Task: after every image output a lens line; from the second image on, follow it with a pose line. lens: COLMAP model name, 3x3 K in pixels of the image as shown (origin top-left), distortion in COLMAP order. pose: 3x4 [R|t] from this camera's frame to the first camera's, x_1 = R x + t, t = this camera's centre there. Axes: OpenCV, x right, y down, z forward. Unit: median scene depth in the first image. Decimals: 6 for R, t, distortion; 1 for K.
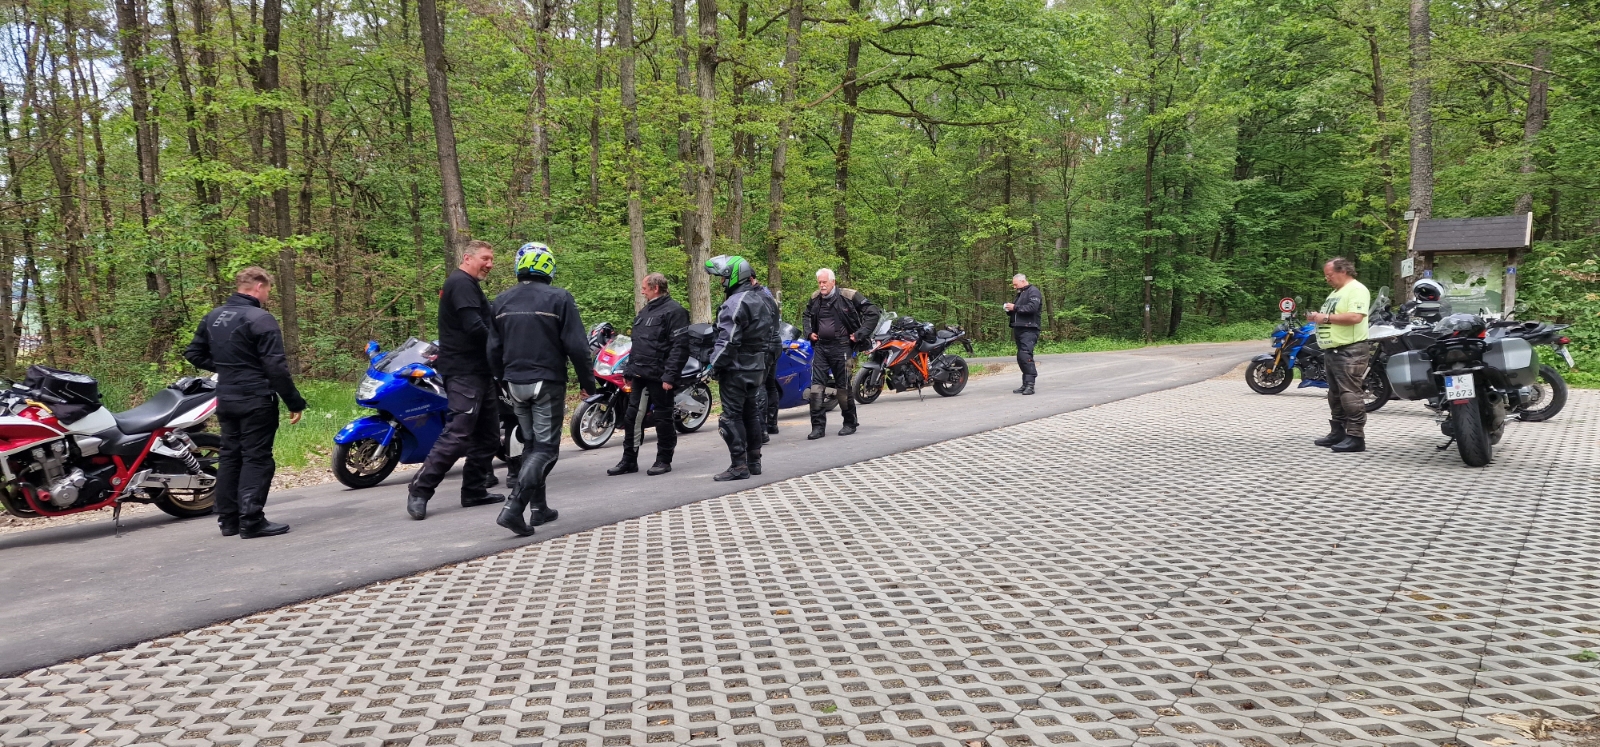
lens RADIAL K [[1081.9, 0, 838.3], [0, 1081.9, 353.8], [0, 0, 1]] dist [0.074137, -0.061050]
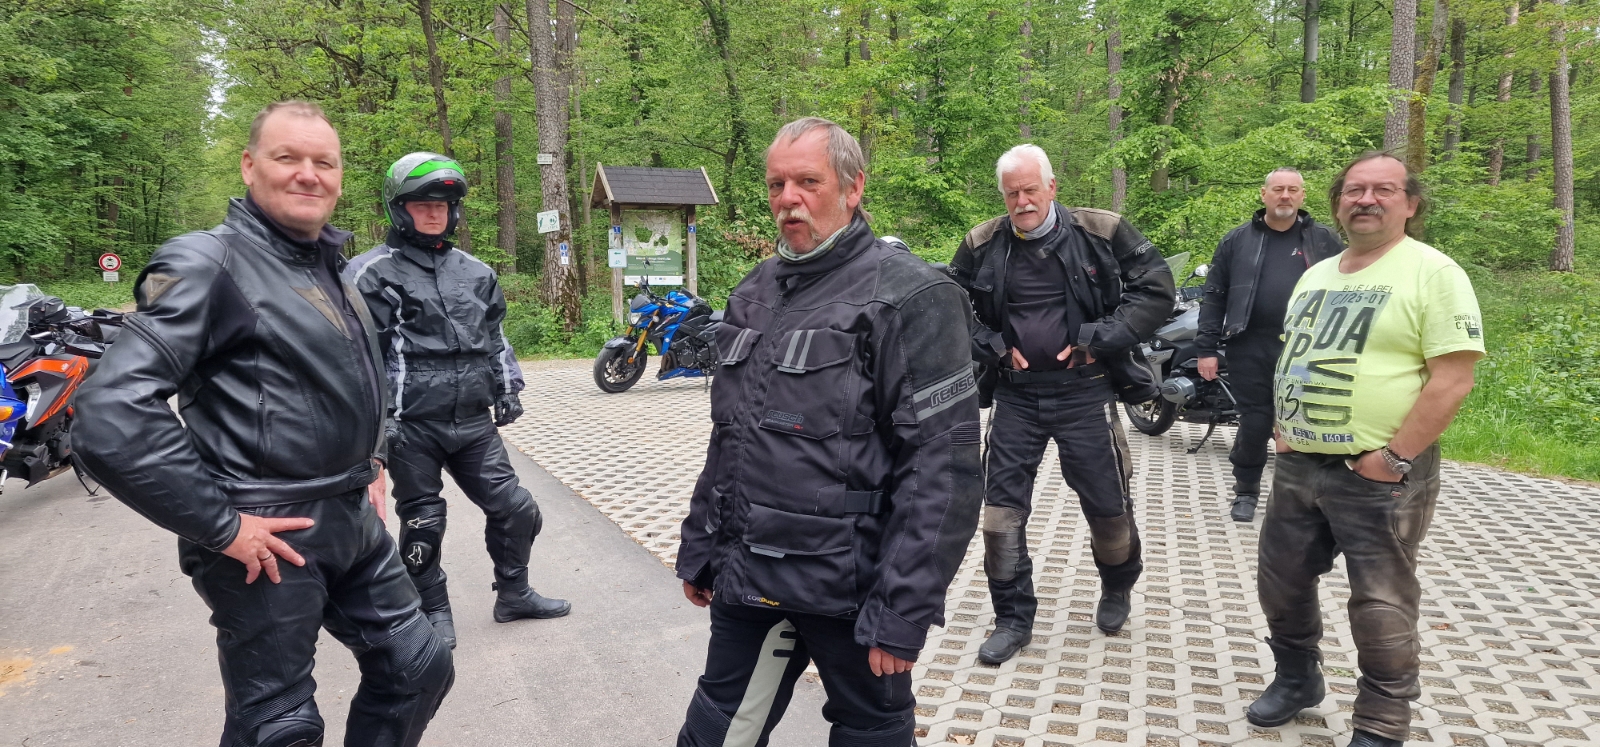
lens RADIAL K [[1081.9, 0, 806.1], [0, 1081.9, 368.4], [0, 0, 1]] dist [0.074137, -0.061050]
pose [[0.443962, -0.082935, 0.892199, -0.429991], [0.037640, 0.996555, 0.073905, -0.064384], [-0.895255, 0.000771, 0.445554, 1.415219]]
